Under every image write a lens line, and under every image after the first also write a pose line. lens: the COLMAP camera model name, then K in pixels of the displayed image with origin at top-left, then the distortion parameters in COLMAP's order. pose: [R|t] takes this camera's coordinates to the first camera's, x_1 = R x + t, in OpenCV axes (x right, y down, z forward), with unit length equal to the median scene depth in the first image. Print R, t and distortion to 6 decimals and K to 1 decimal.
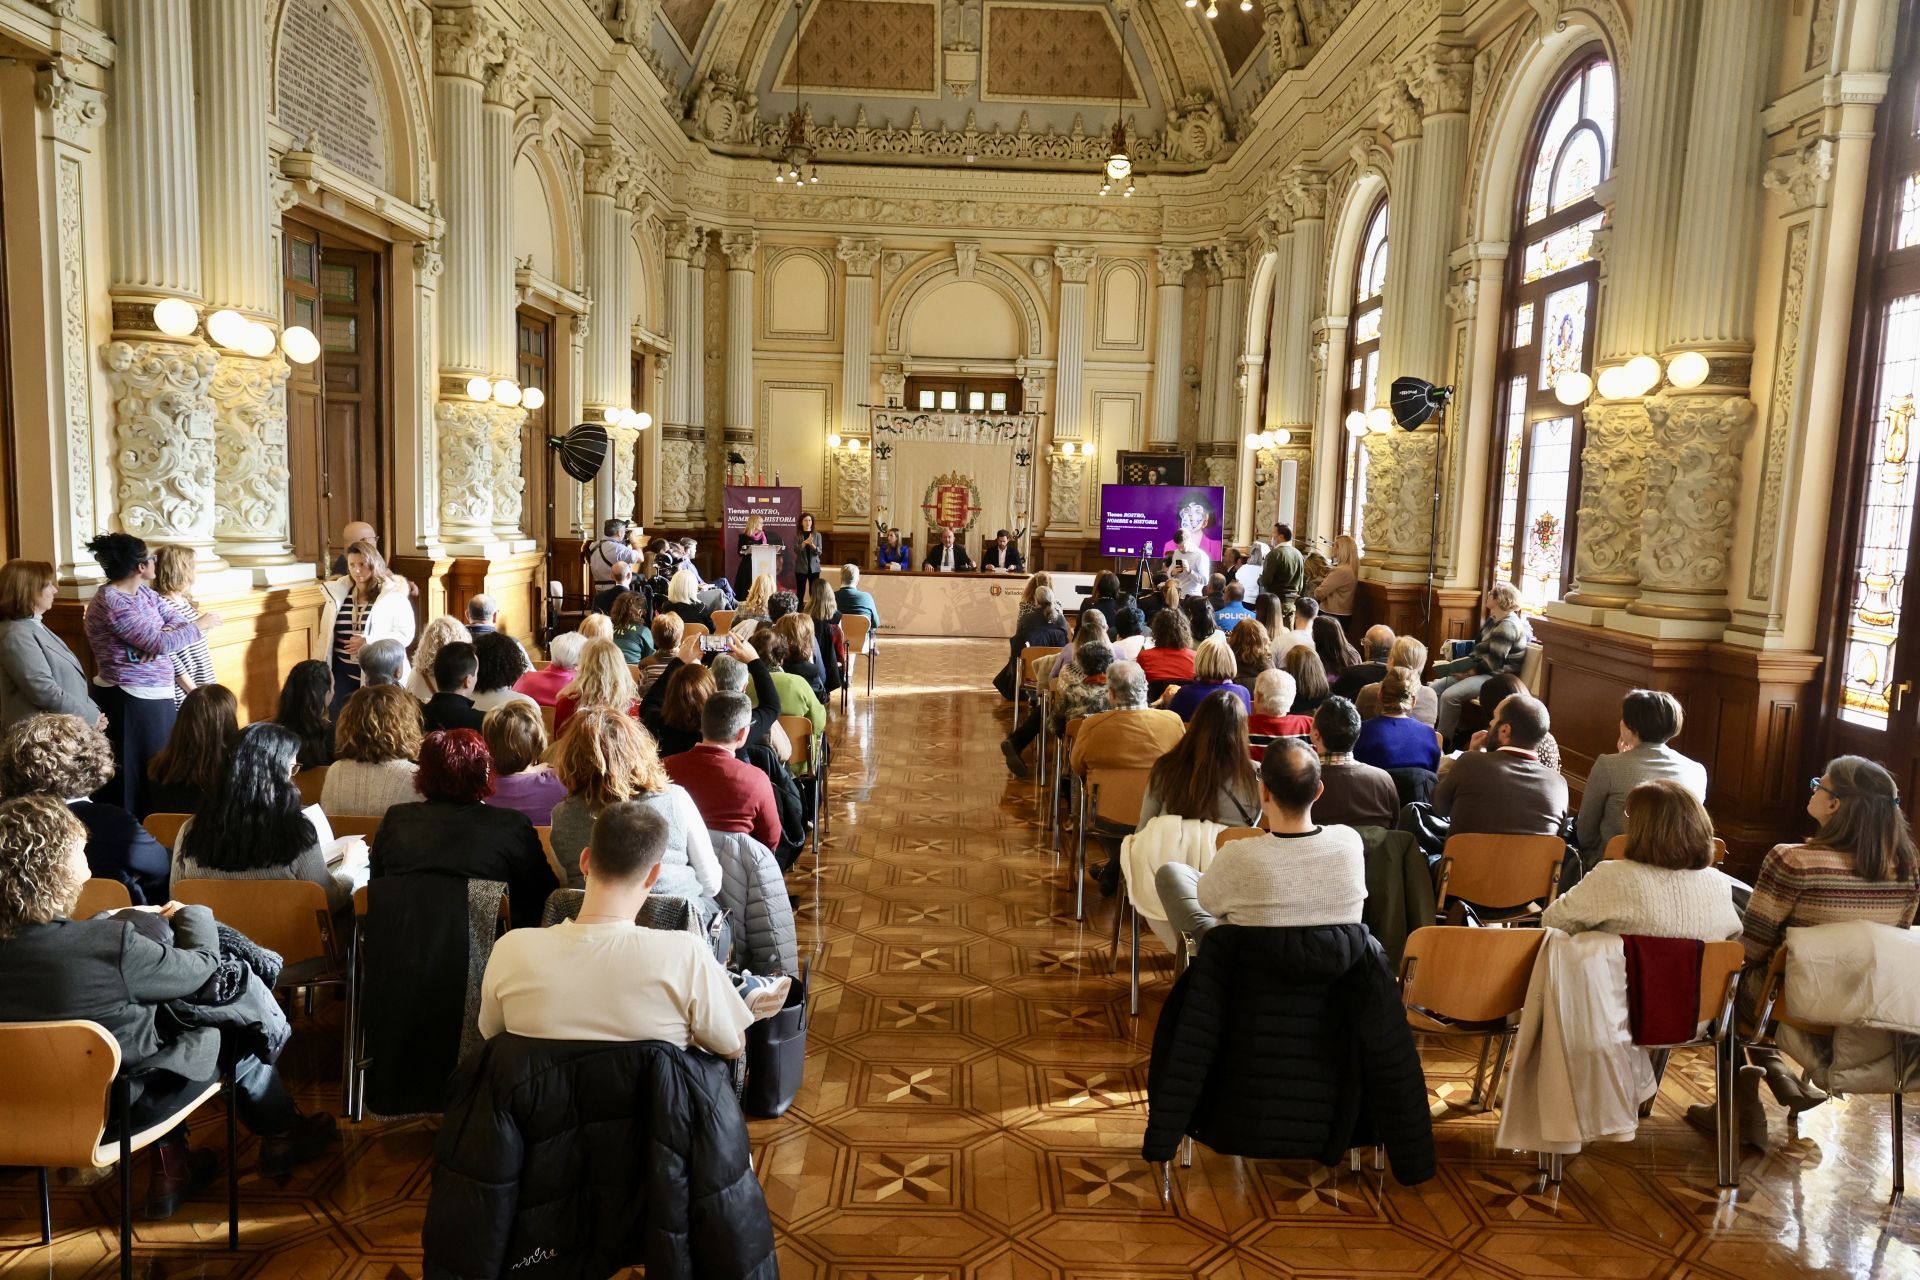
lens RADIAL K [[1413.0, 0, 968.3], [0, 1413.0, 643.6], [0, 0, 1]] dist [0.035640, -0.002567]
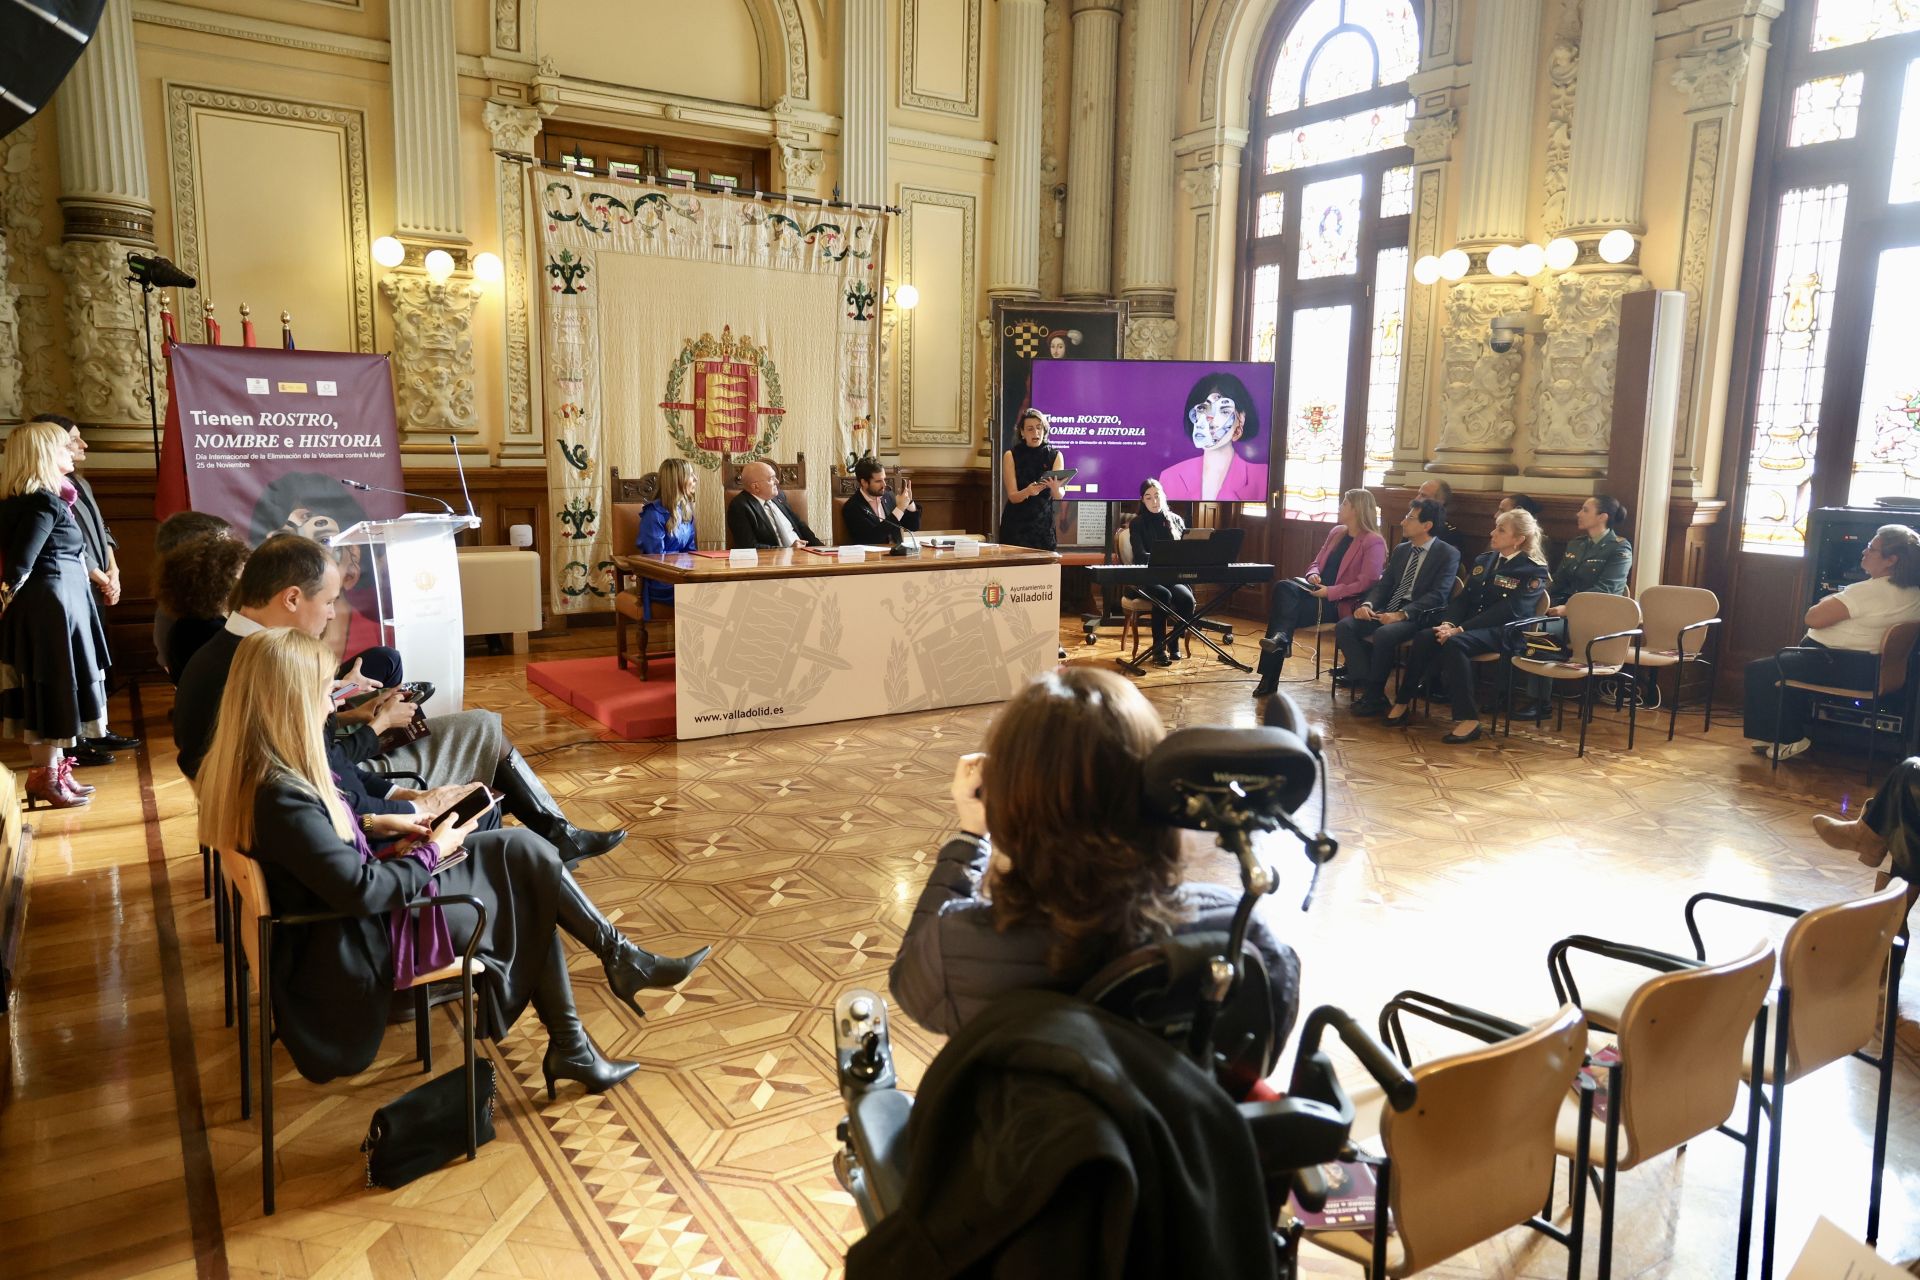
lens RADIAL K [[1323.5, 0, 984.2], [0, 1323.5, 642.0], [0, 0, 1]] dist [0.020183, -0.005962]
pose [[0.830896, -0.102694, 0.546869, -0.183913], [0.066559, 0.994108, 0.085552, -0.052117], [-0.552432, -0.034686, 0.832836, 0.594290]]
